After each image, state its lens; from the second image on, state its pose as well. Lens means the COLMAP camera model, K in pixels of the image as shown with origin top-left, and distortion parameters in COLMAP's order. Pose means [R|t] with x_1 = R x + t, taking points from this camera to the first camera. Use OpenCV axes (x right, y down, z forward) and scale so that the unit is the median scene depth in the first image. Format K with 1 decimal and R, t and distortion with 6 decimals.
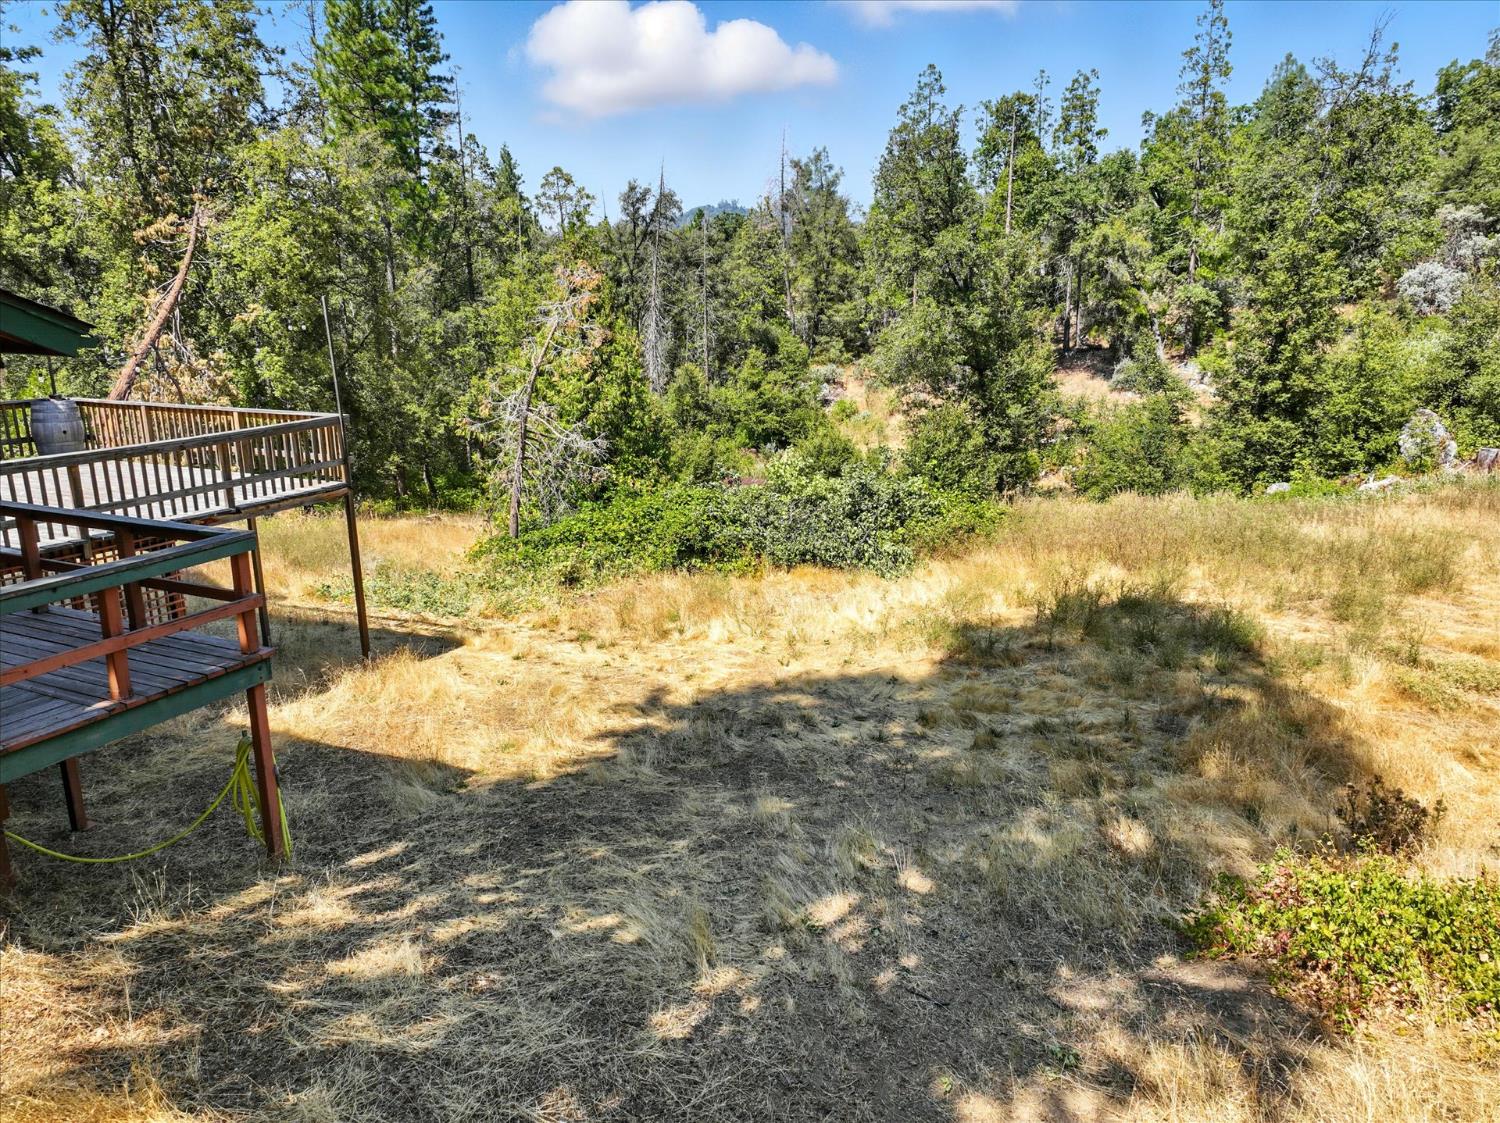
lens RADIAL K [[1067.3, 0, 752.4], [0, 1067.3, 562.4], [0, 0, 1]] dist [0.002201, 0.011167]
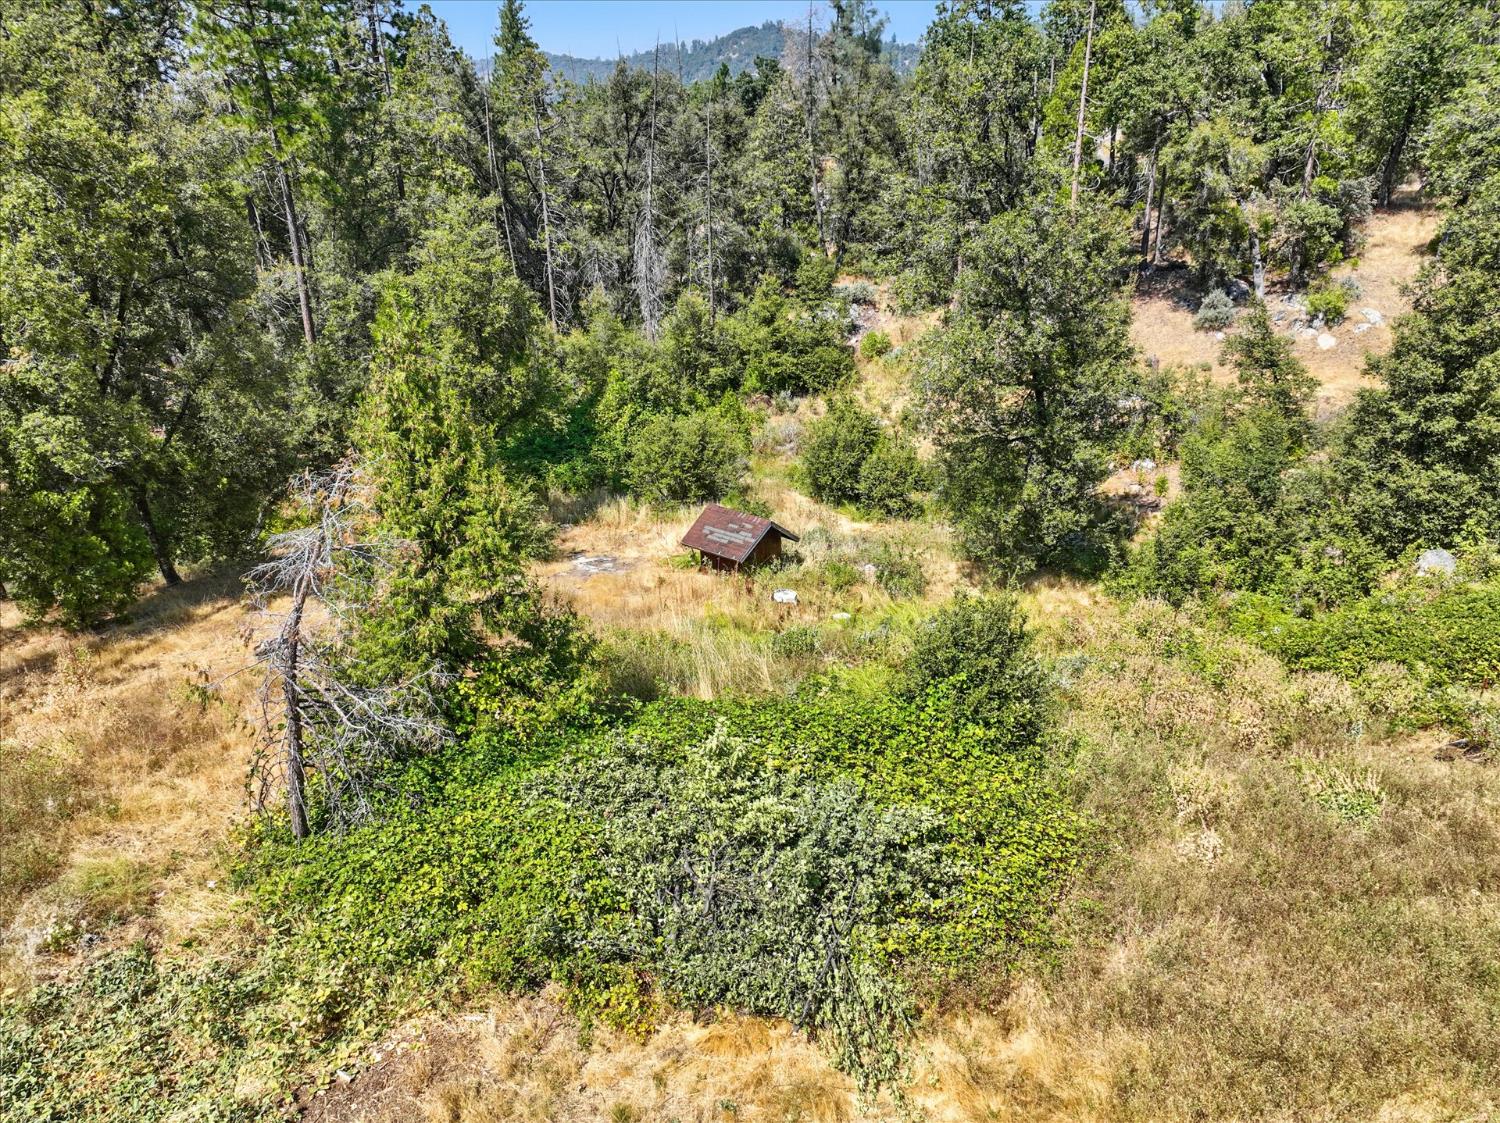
lens RADIAL K [[1067.3, 0, 752.4], [0, 1067.3, 566.9], [0, 0, 1]] dist [0.002201, 0.011167]
pose [[0.999187, 0.011781, -0.038547, 0.025275], [-0.006007, 0.989176, 0.146608, -0.097123], [0.039857, -0.146257, 0.988443, 0.137823]]
